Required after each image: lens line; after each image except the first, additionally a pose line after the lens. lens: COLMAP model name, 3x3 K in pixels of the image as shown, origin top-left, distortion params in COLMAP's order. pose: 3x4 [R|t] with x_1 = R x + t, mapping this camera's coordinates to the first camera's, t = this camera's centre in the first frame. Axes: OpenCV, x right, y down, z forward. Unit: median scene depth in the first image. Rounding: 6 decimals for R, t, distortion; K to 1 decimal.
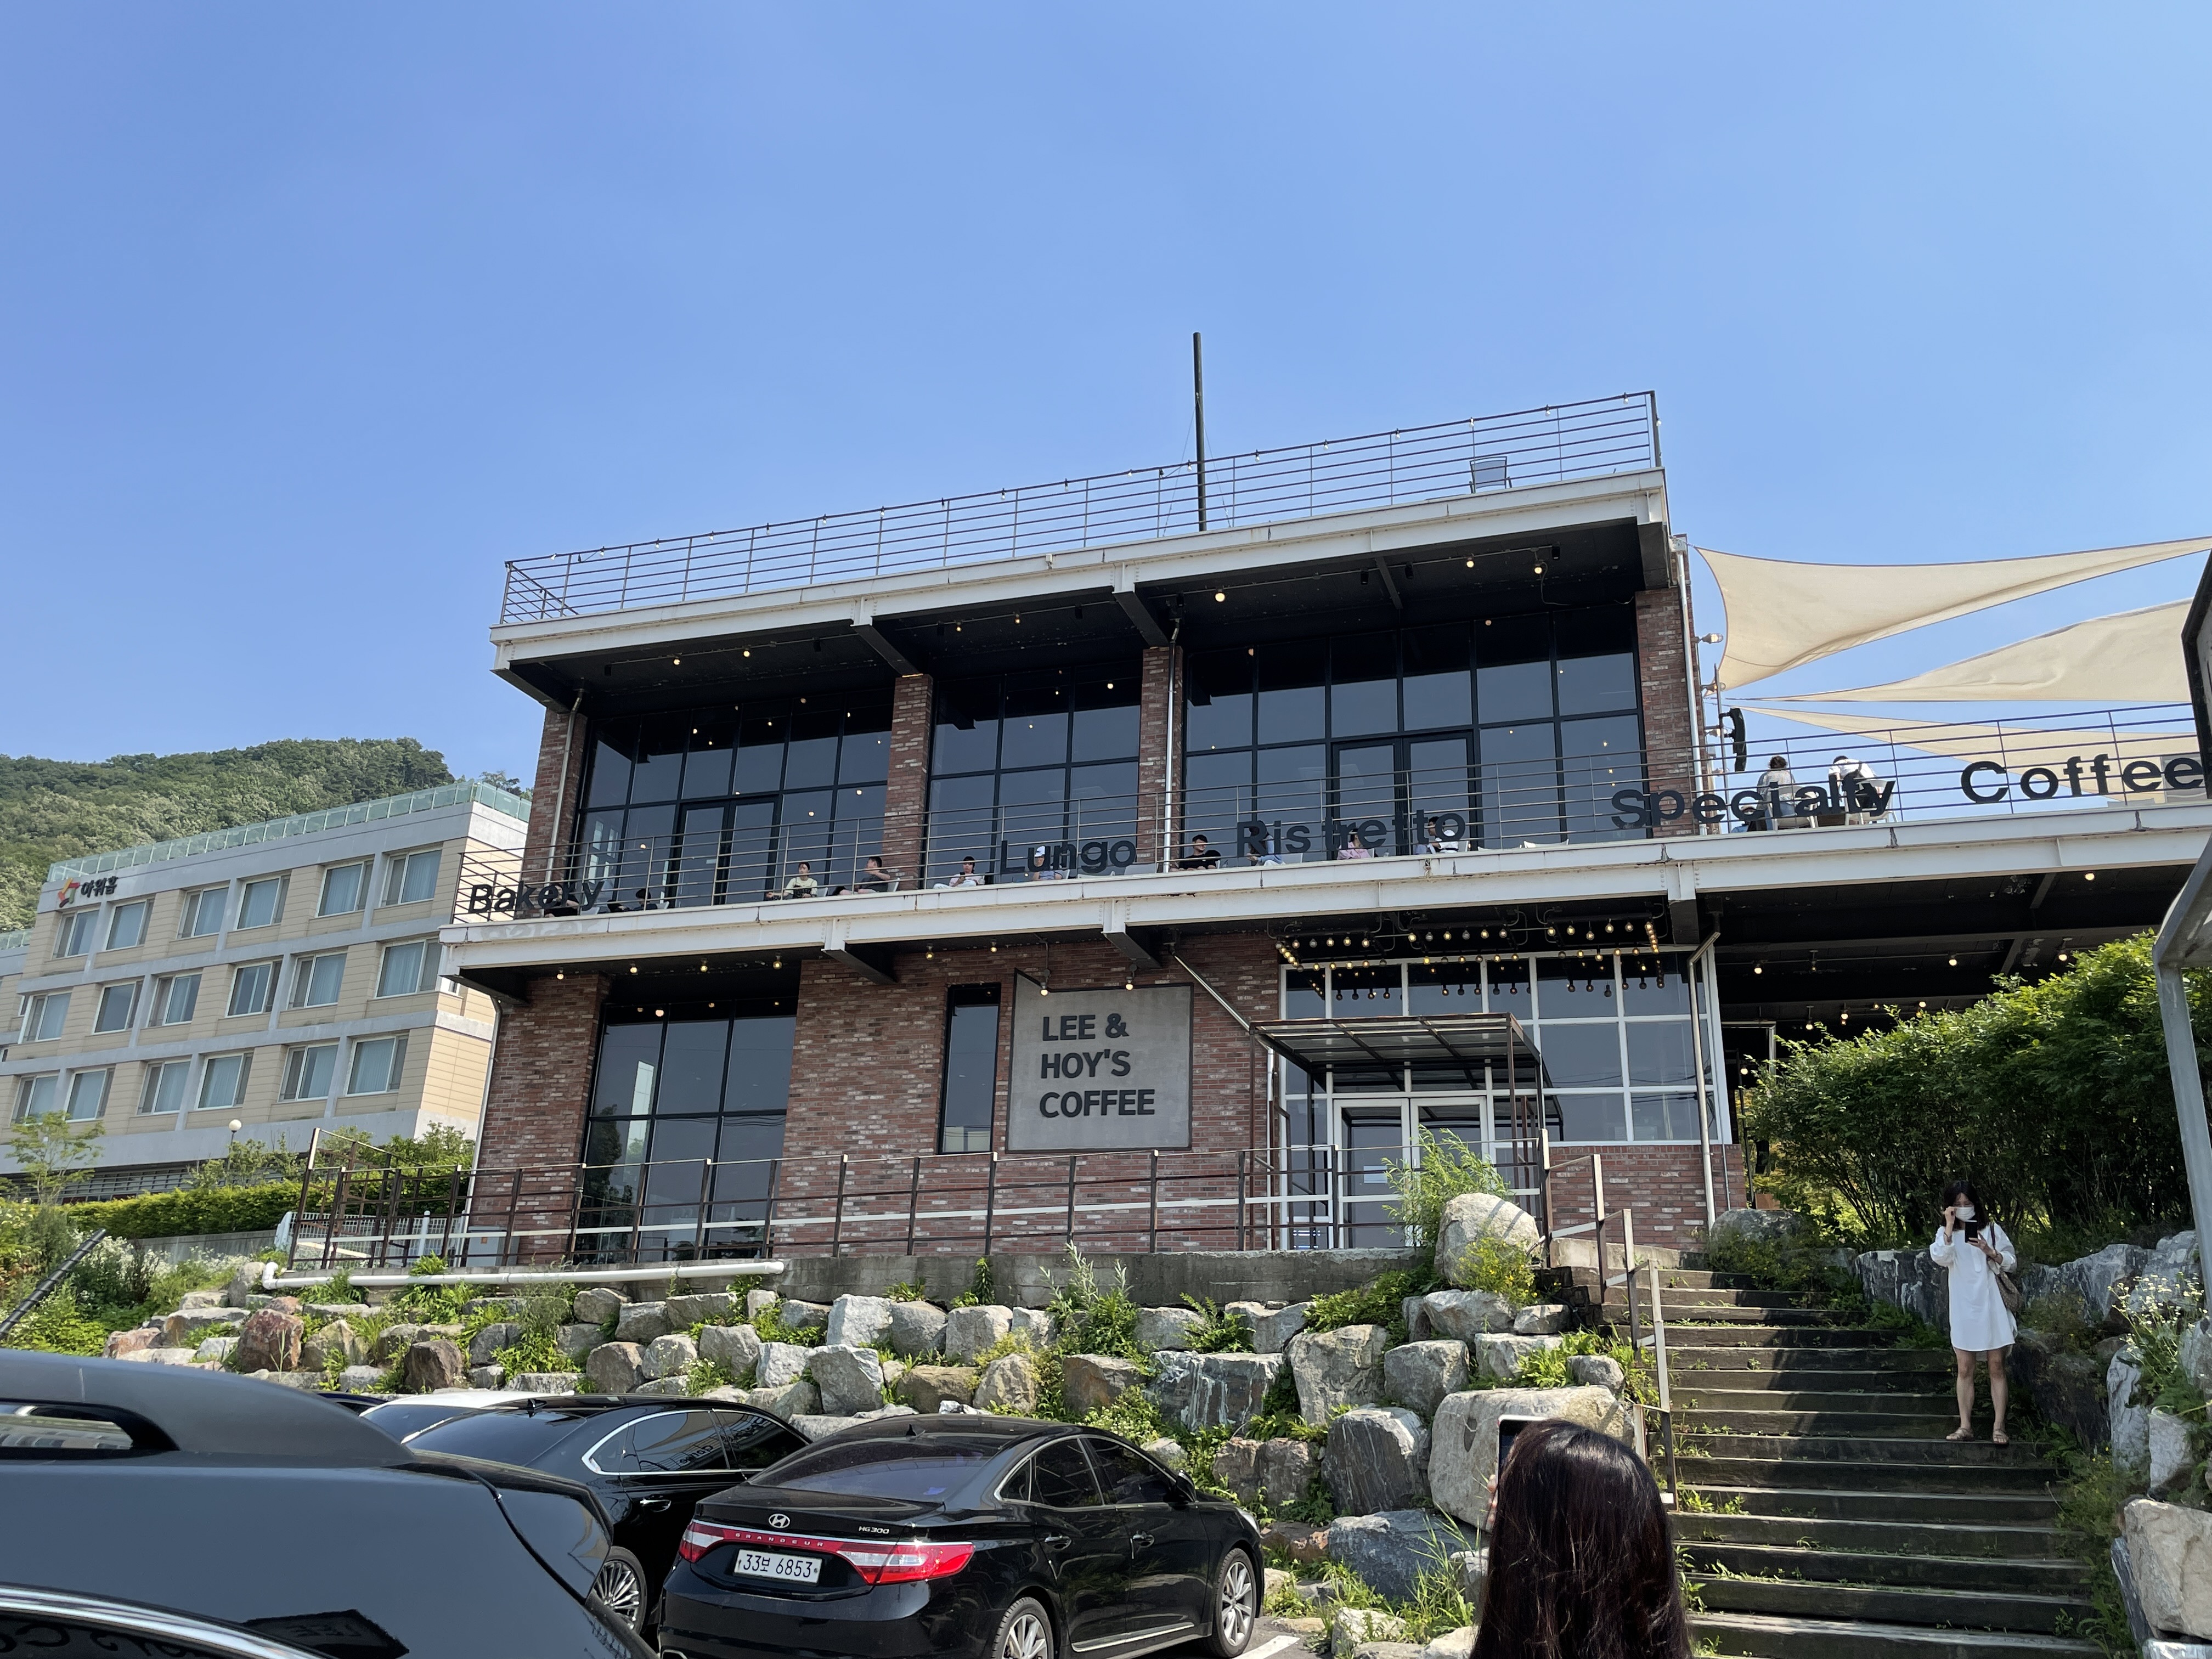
lens RADIAL K [[1794.6, 0, 1074.4], [0, 1794.6, 800.4], [0, 0, 1]] dist [0.100415, -0.133680]
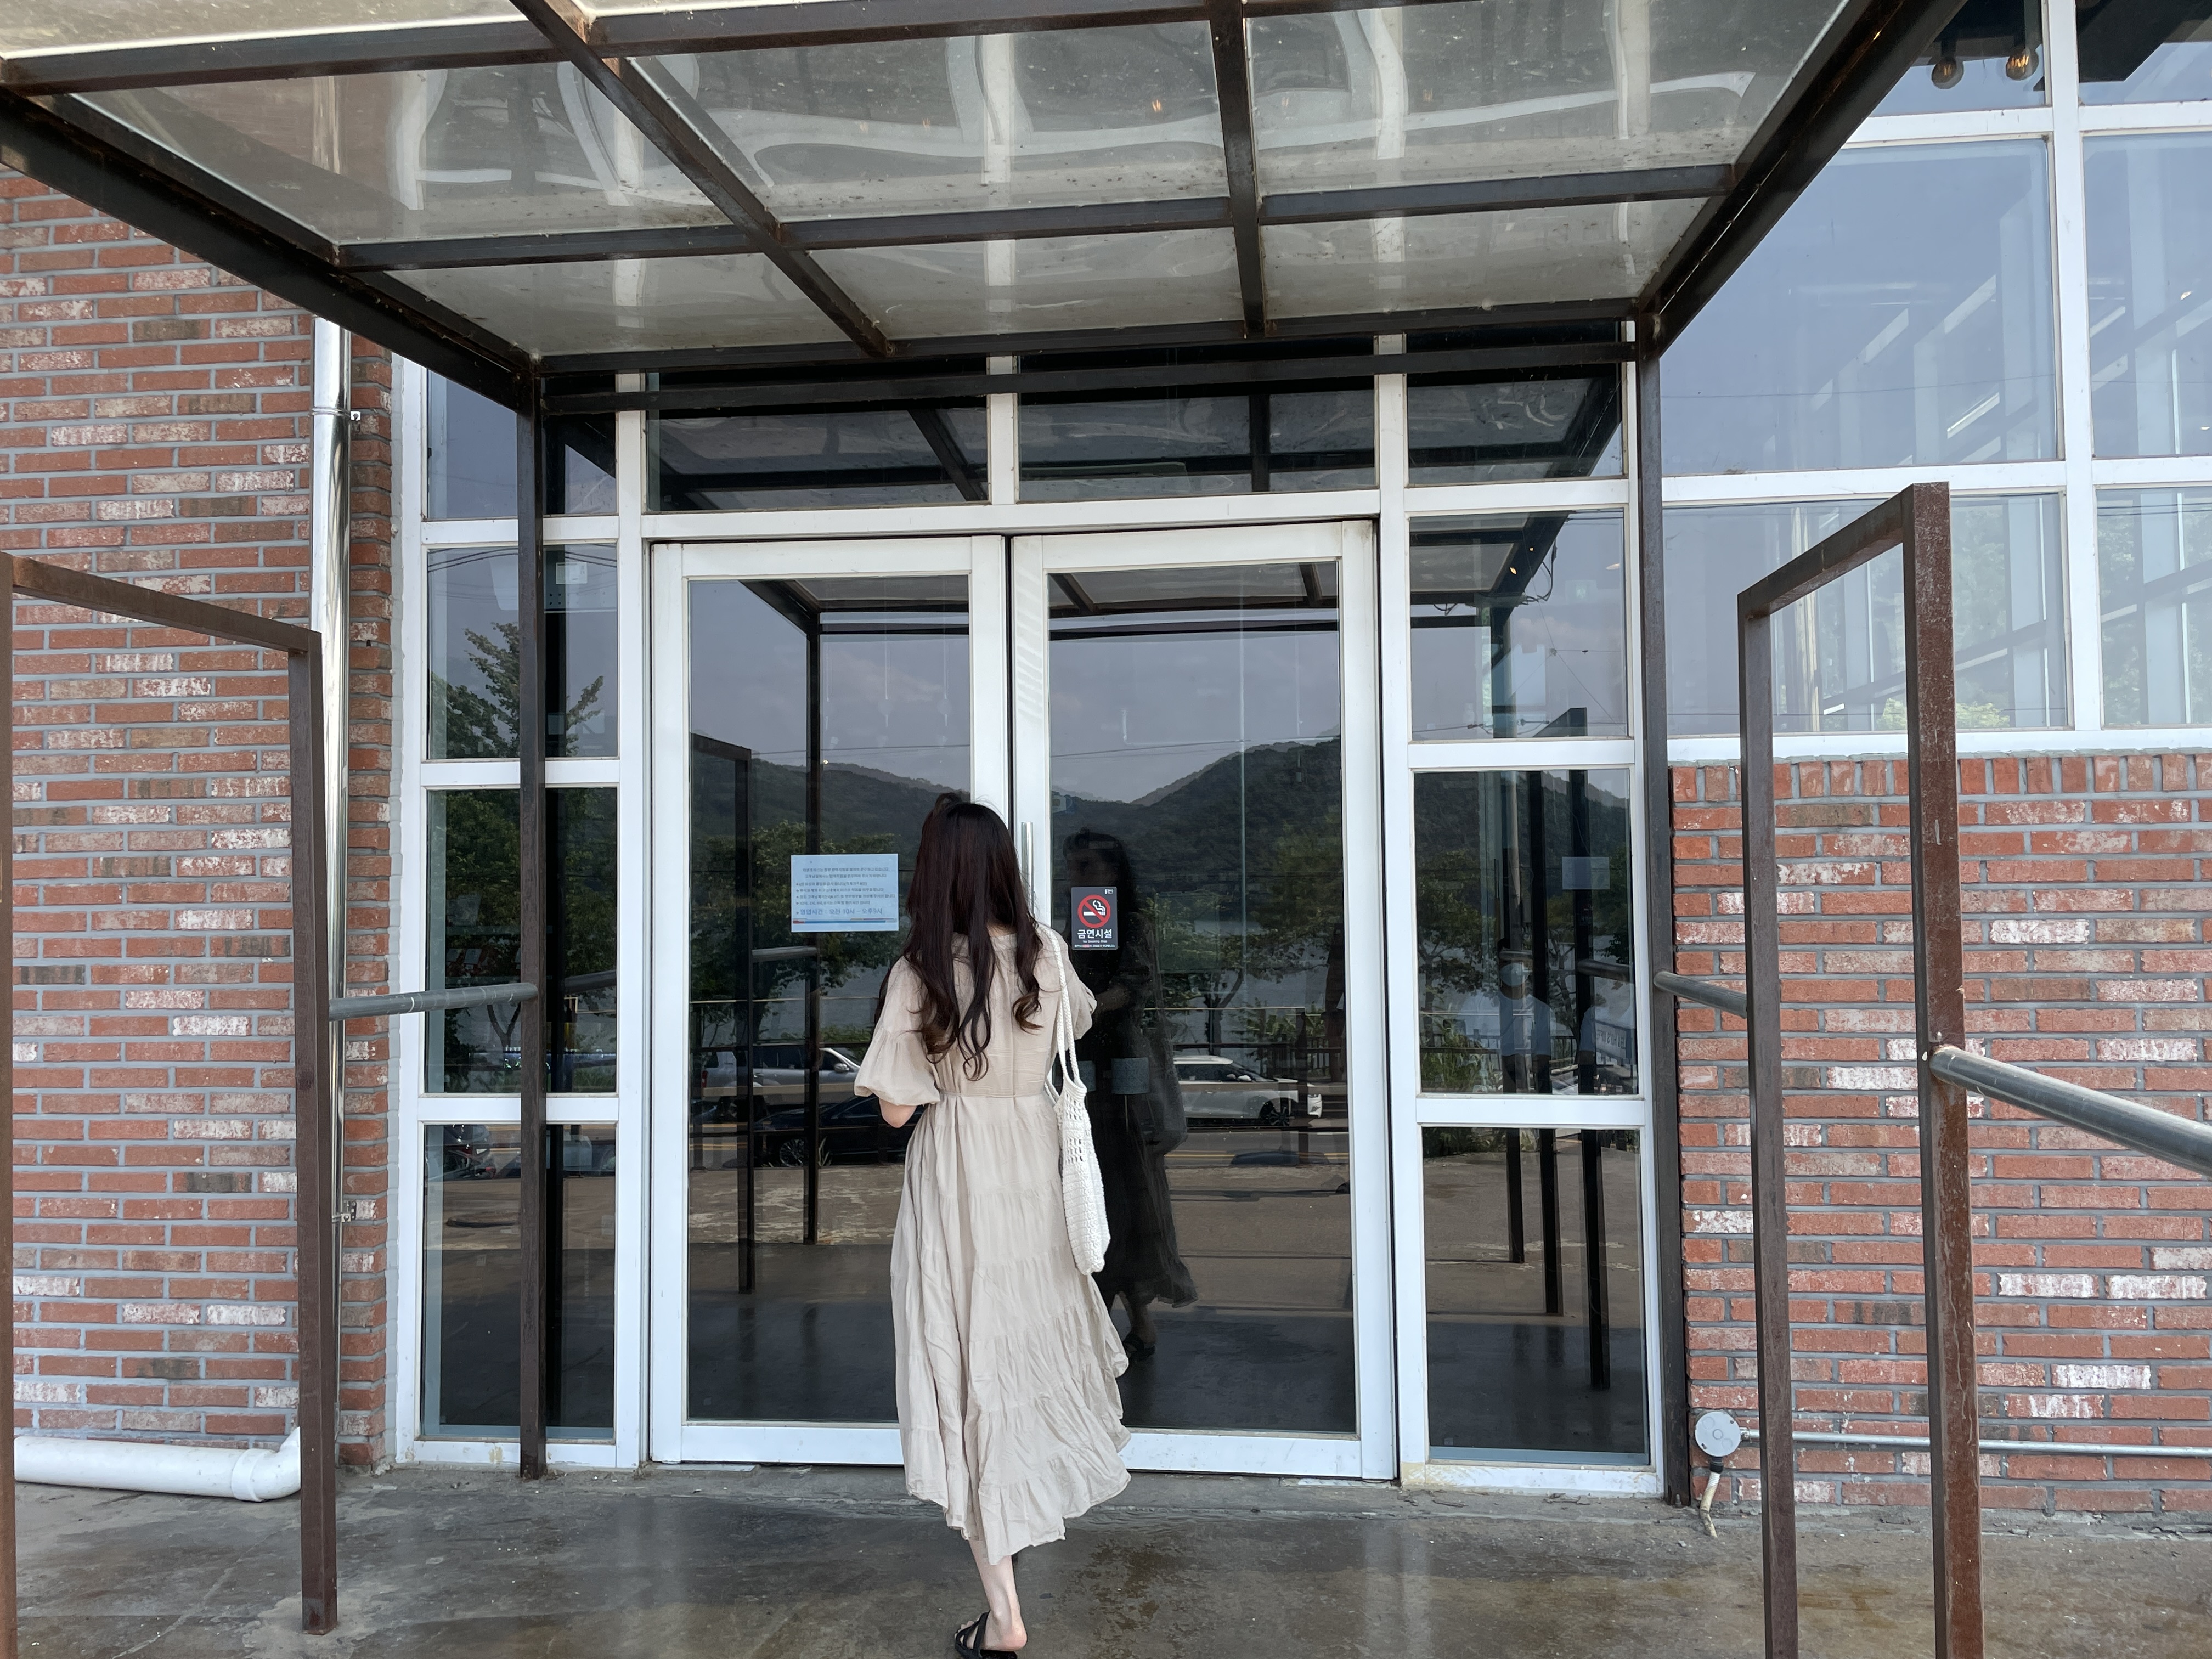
lens RADIAL K [[1794.6, 0, 1095.2], [0, 1794.6, 819.7], [0, 0, 1]] dist [0.100415, -0.133680]
pose [[0.968589, -0.043153, 0.244893, 0.140757], [-0.034585, 0.951877, 0.304522, 0.130561], [-0.246249, -0.303426, 0.920486, 0.784779]]
